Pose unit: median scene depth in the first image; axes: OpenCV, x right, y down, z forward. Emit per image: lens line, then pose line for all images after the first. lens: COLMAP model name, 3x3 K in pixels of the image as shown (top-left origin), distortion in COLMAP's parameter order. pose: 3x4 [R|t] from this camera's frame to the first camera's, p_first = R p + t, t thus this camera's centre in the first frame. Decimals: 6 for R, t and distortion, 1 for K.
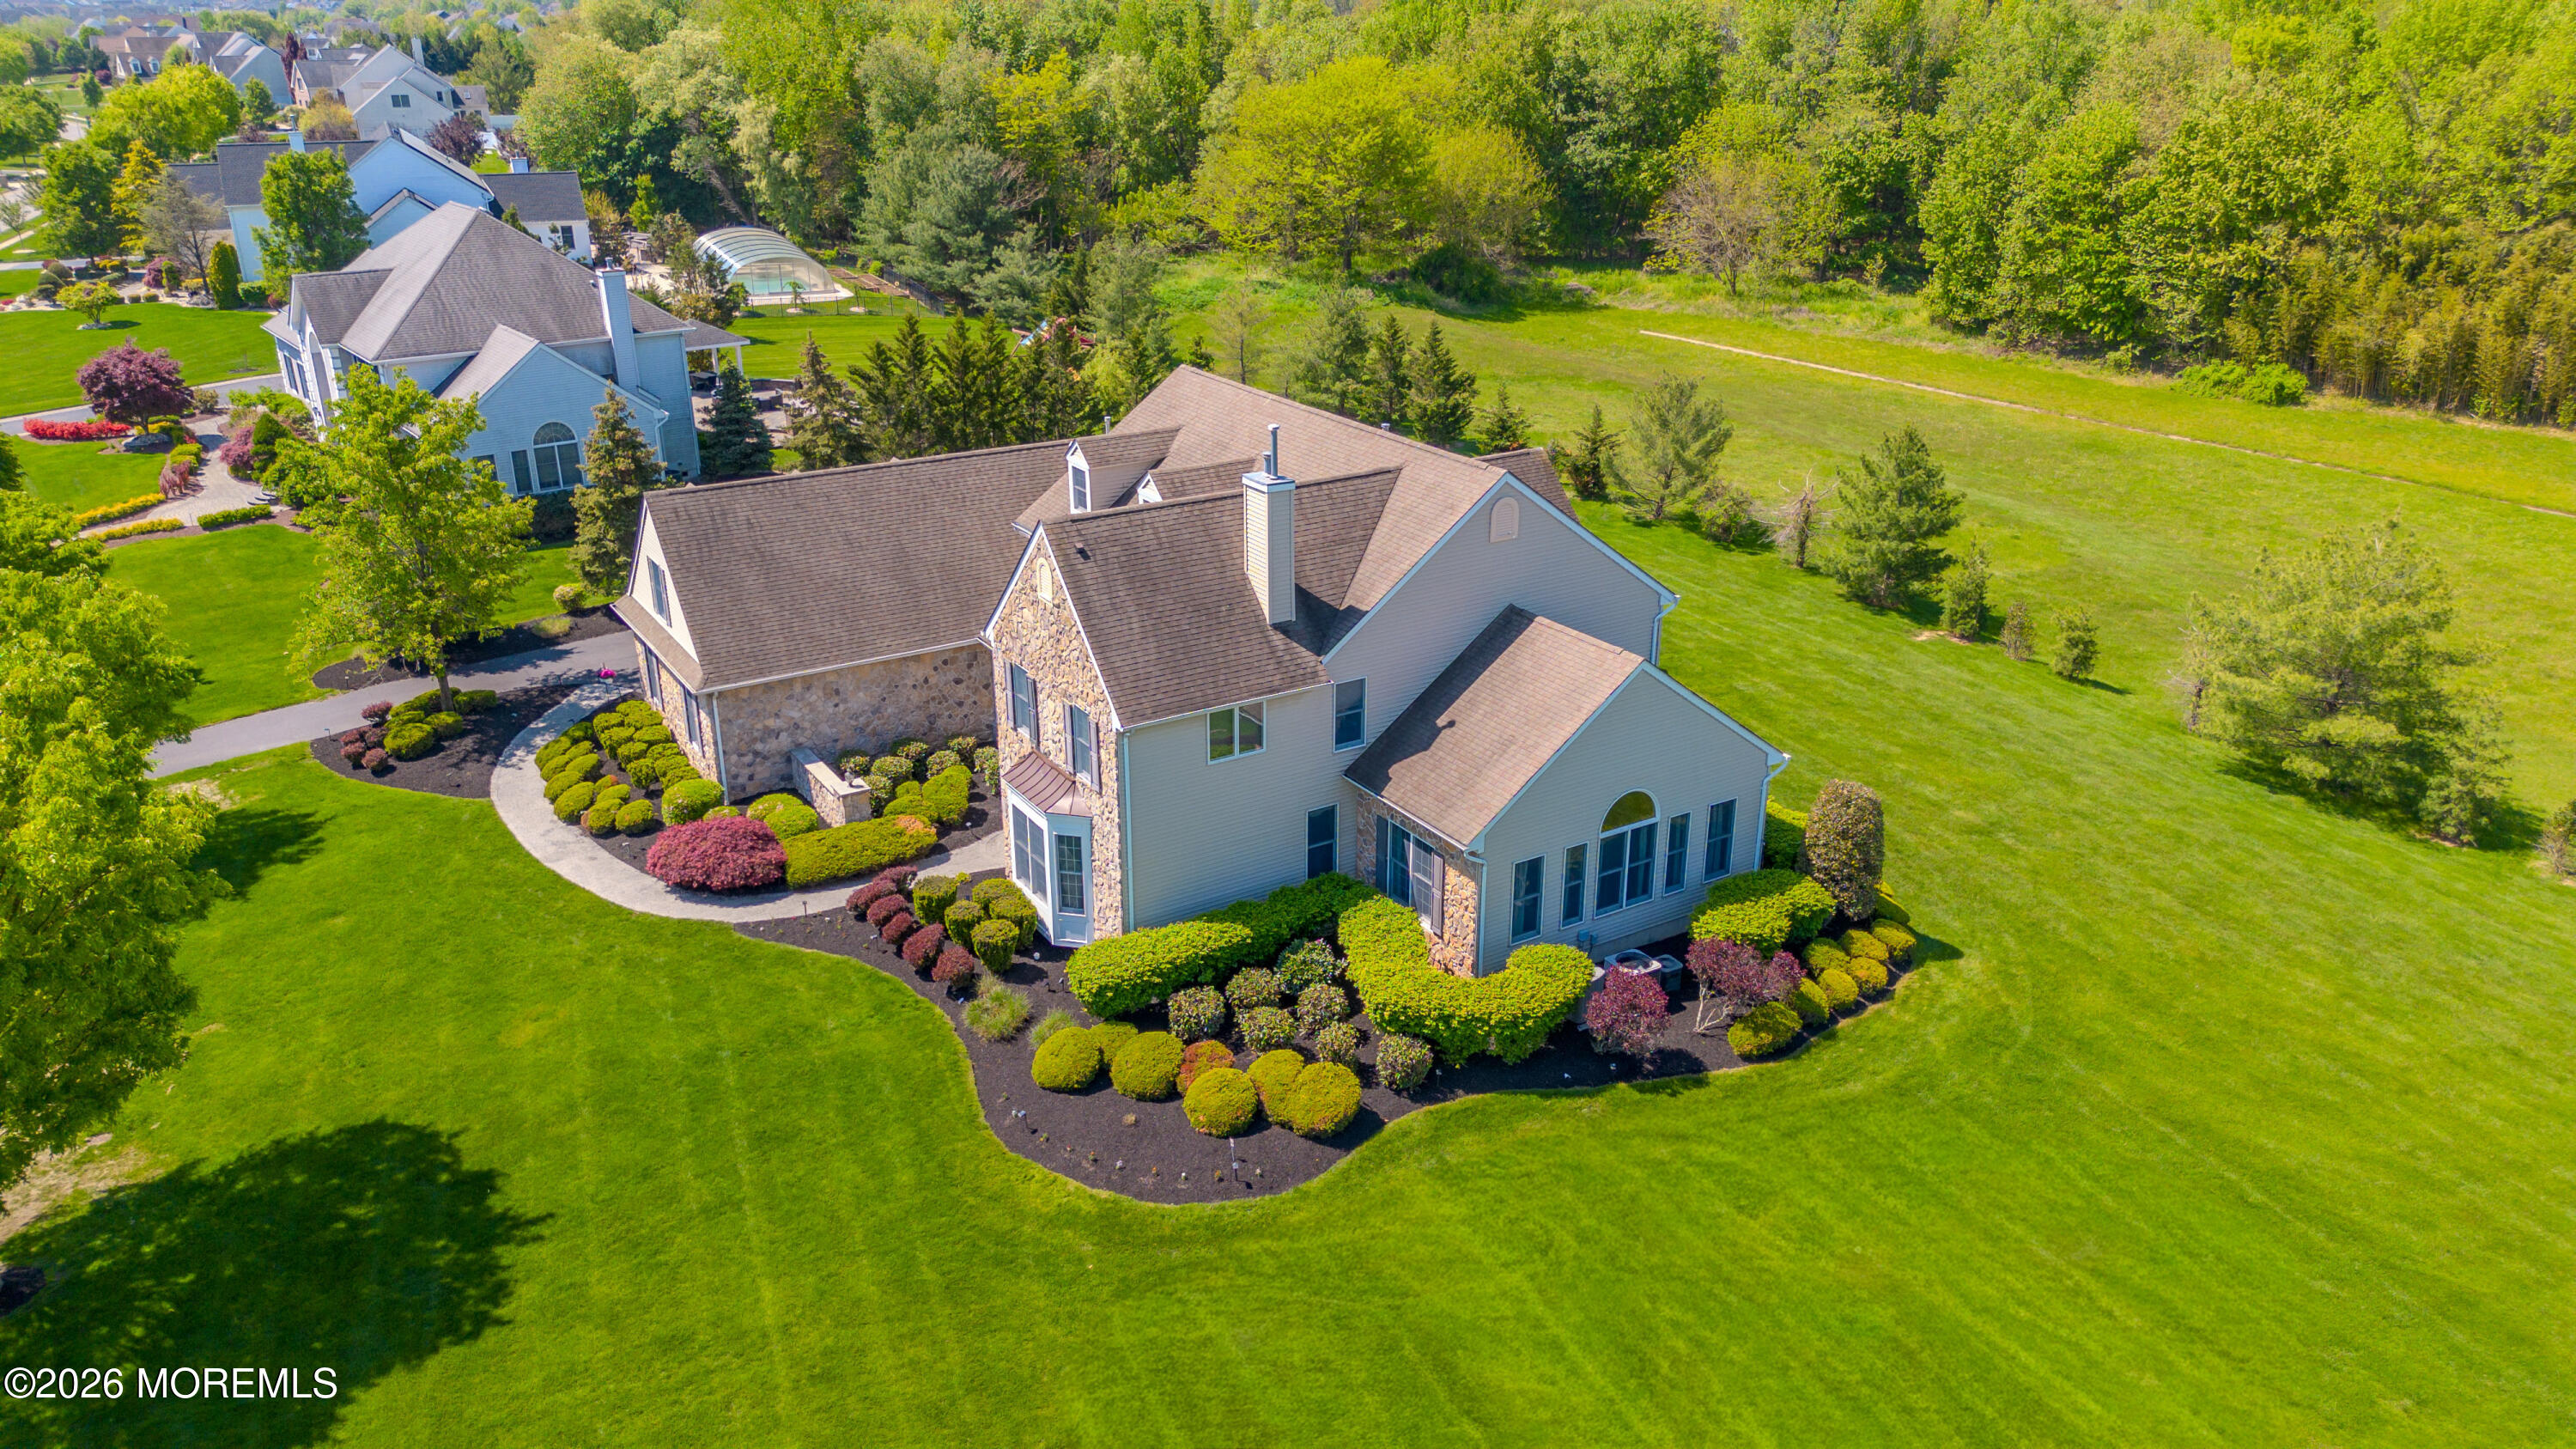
lens RADIAL K [[1822.4, 0, 1278.9], [0, 1822.4, 721.3], [0, 0, 1]] dist [0.080427, -0.085431]
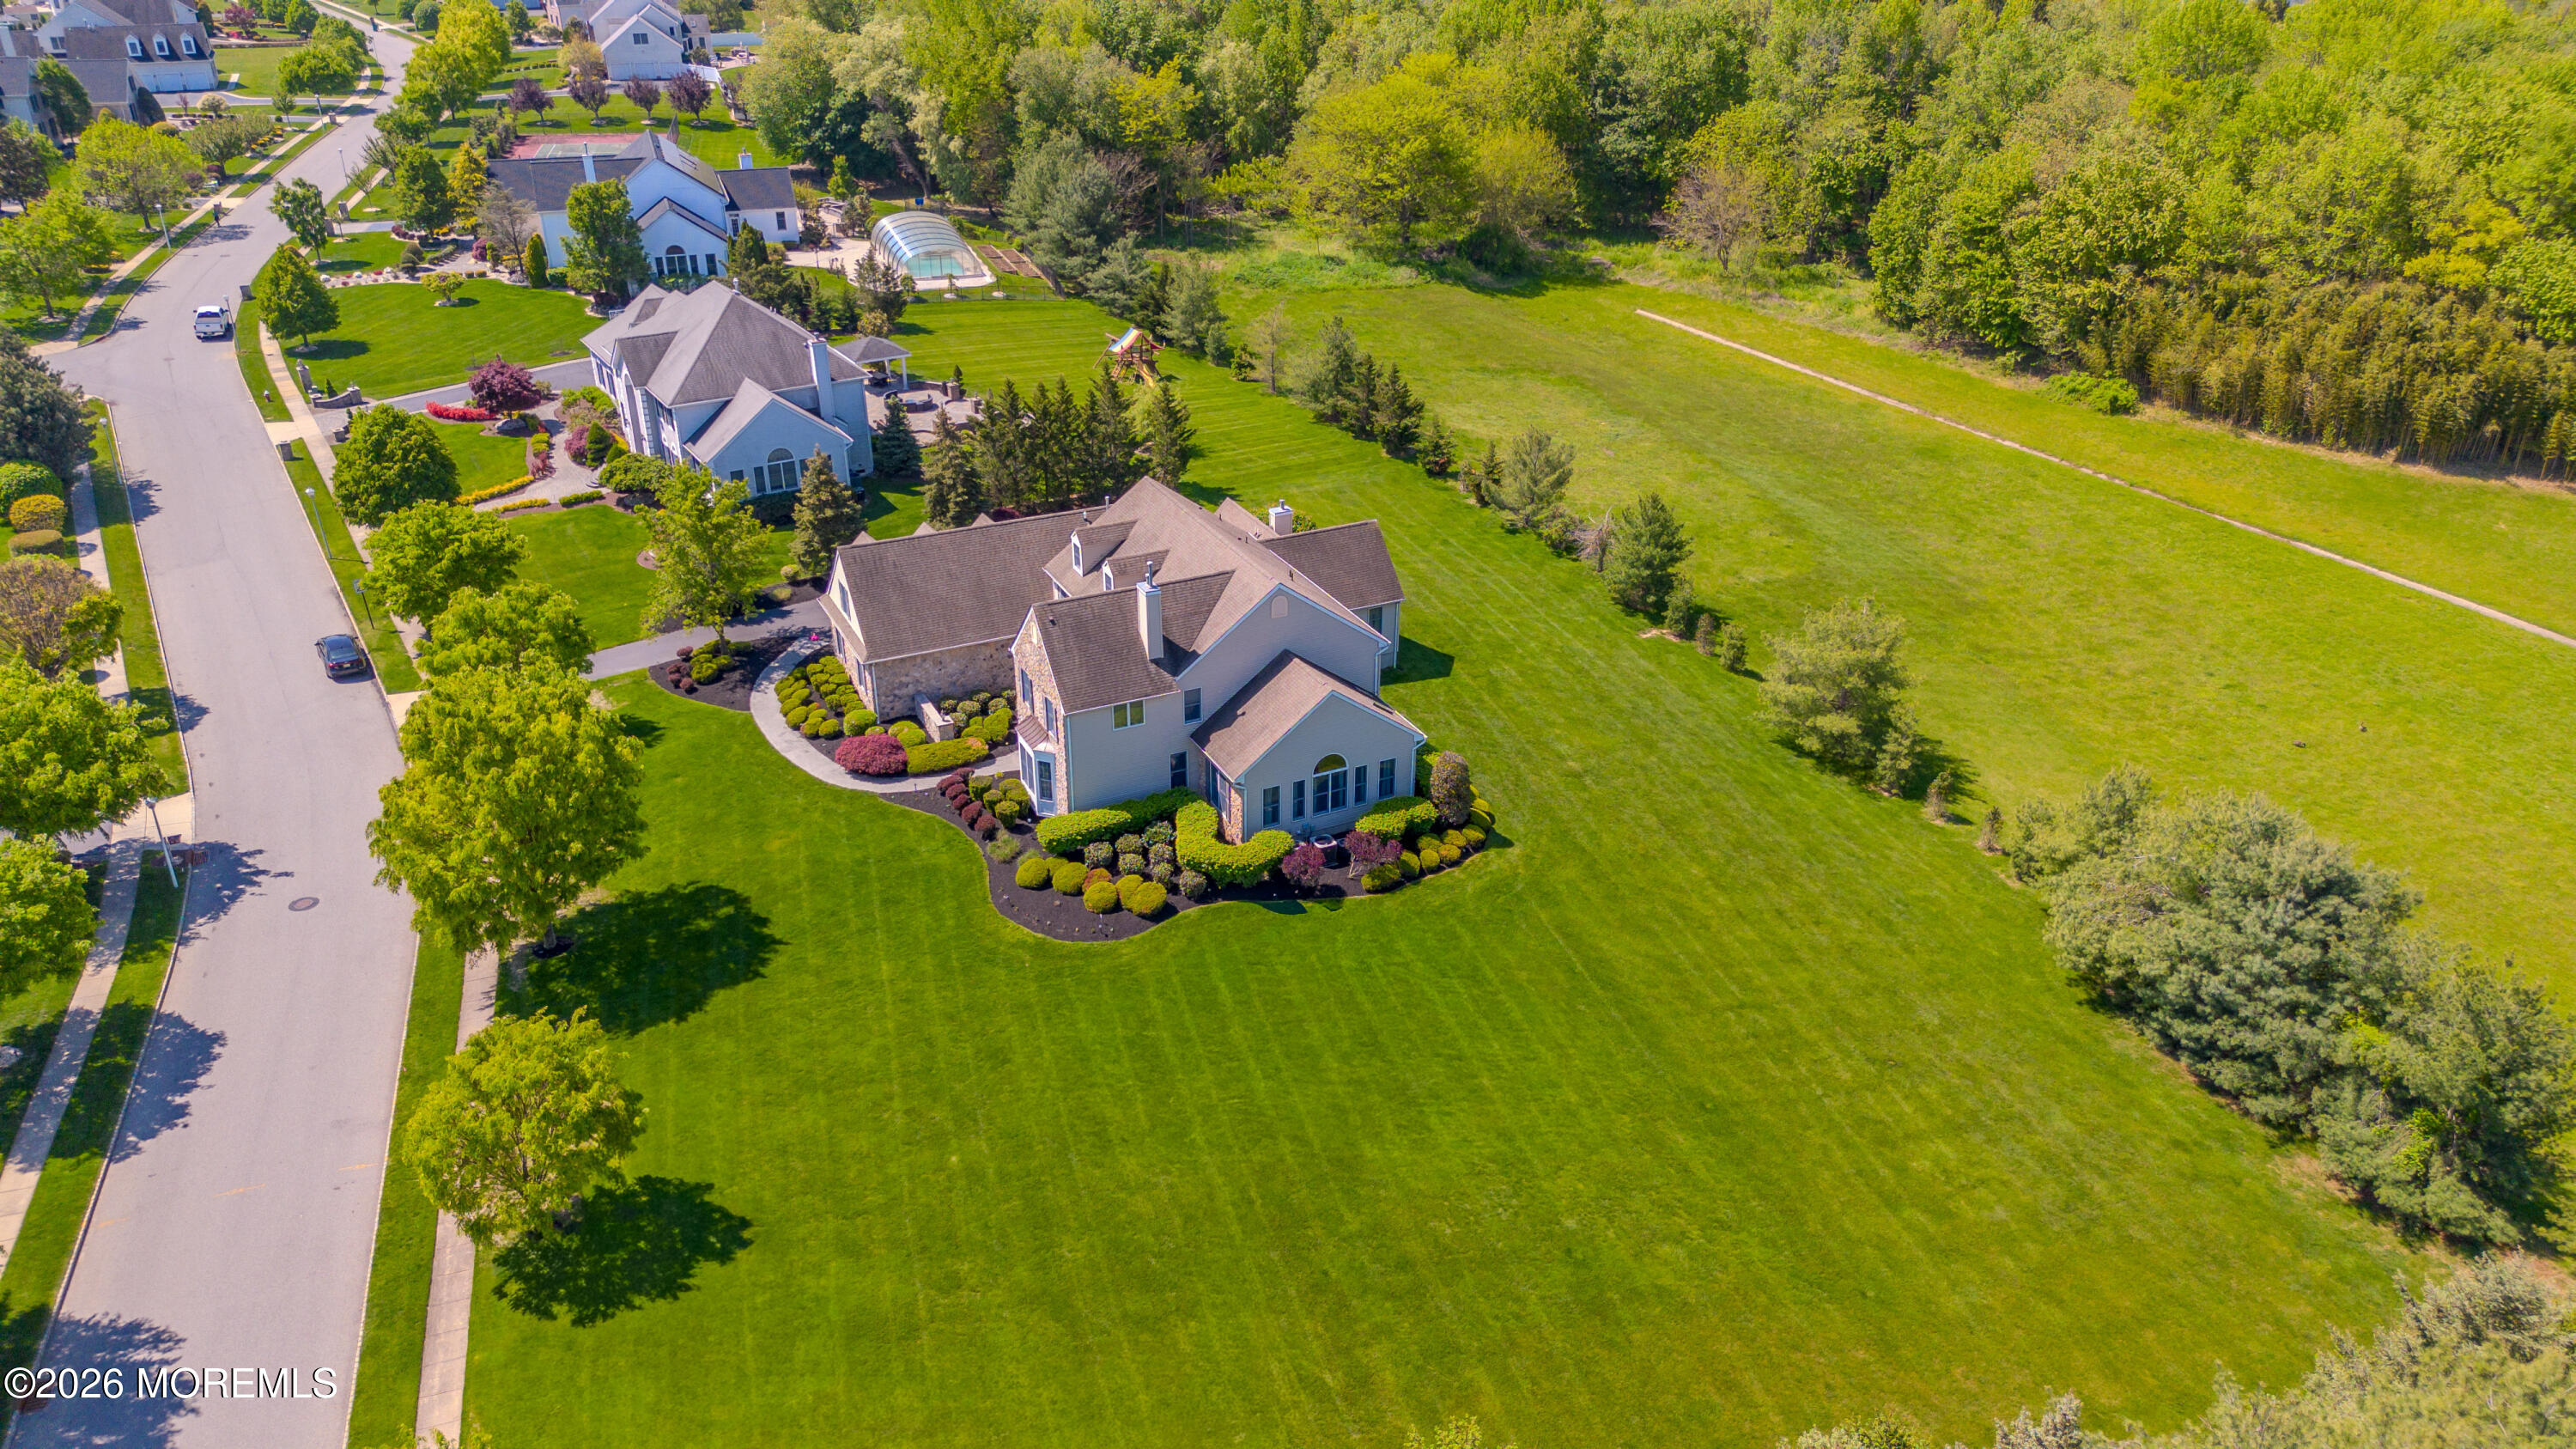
lens RADIAL K [[1822.4, 0, 1277.4], [0, 1822.4, 722.6], [0, 0, 1]] dist [0.080427, -0.085431]
pose [[0.994702, 0.051308, -0.089080, 0.104170], [-0.042757, 0.994522, 0.095386, -0.059985], [0.093486, -0.091072, 0.991447, -0.311352]]
